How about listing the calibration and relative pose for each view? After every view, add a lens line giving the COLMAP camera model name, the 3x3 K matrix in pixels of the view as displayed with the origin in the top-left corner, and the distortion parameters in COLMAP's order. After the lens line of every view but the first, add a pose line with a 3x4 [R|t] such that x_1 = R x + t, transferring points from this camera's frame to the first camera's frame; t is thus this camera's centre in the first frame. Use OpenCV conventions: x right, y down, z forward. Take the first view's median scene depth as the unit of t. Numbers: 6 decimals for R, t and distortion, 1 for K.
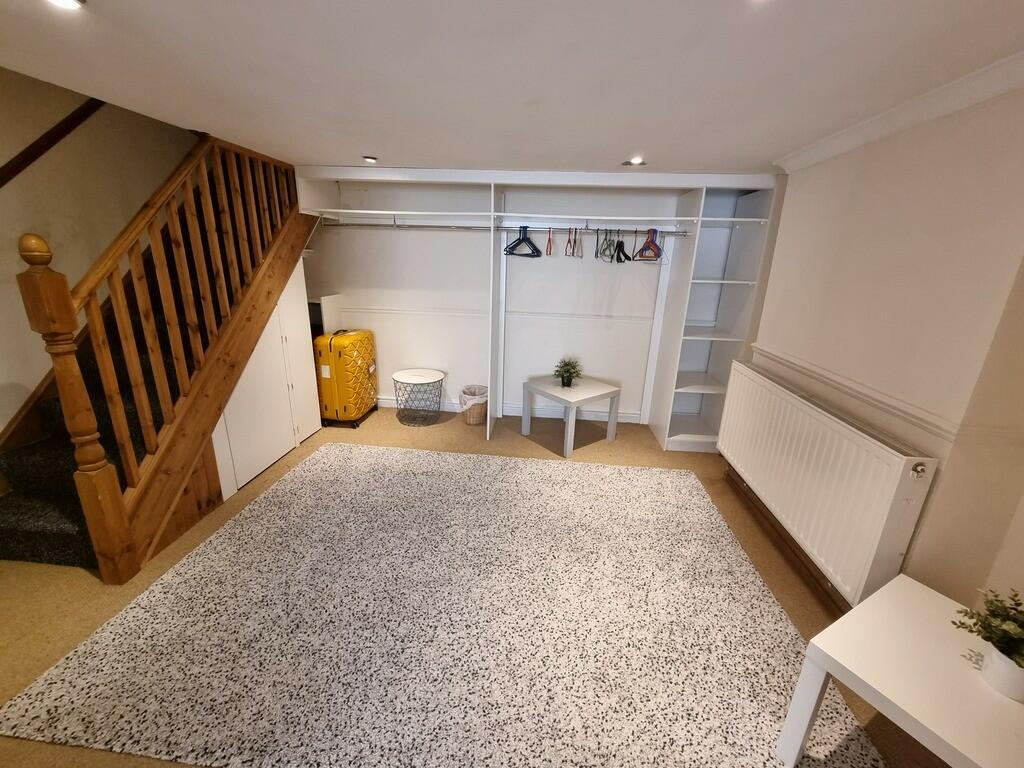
lens RADIAL K [[413.5, 0, 508.1], [0, 413.5, 381.8], [0, 0, 1]] dist [0.000039, 0.000148]
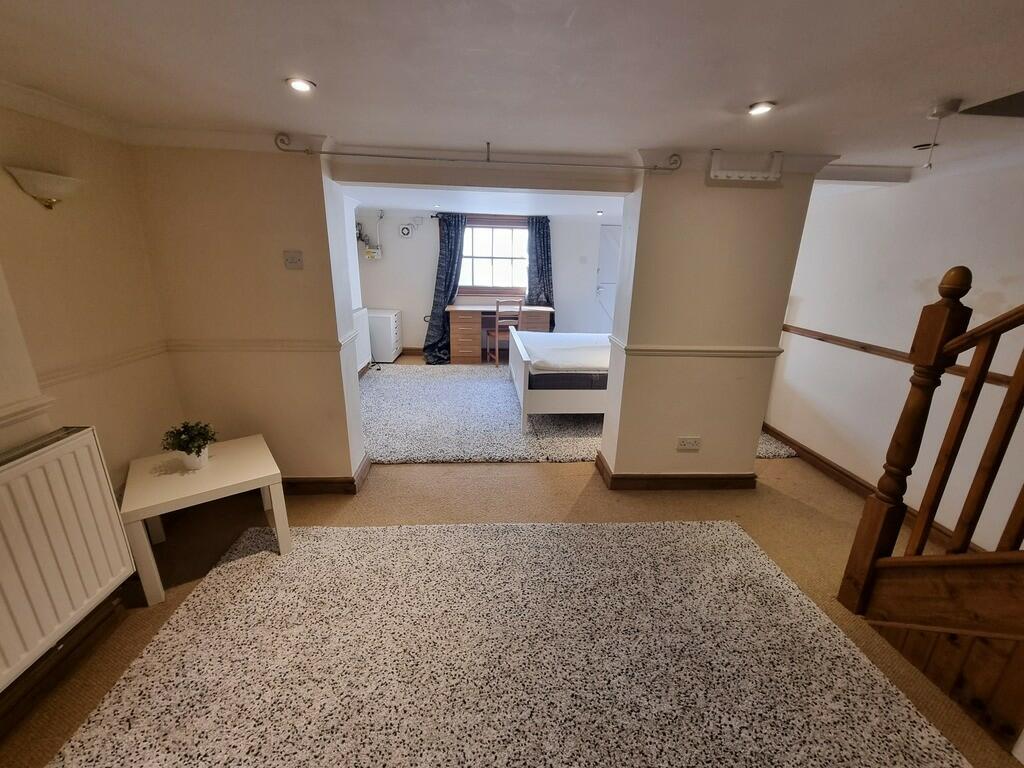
lens RADIAL K [[413.5, 0, 507.0], [0, 413.5, 379.3], [0, 0, 1]] dist [0.000039, 0.000148]
pose [[-0.984372, -0.003126, -0.176074, 0.059094], [-0.100334, 0.831644, 0.546170, -0.422126], [0.144724, 0.555301, -0.818960, 1.347760]]
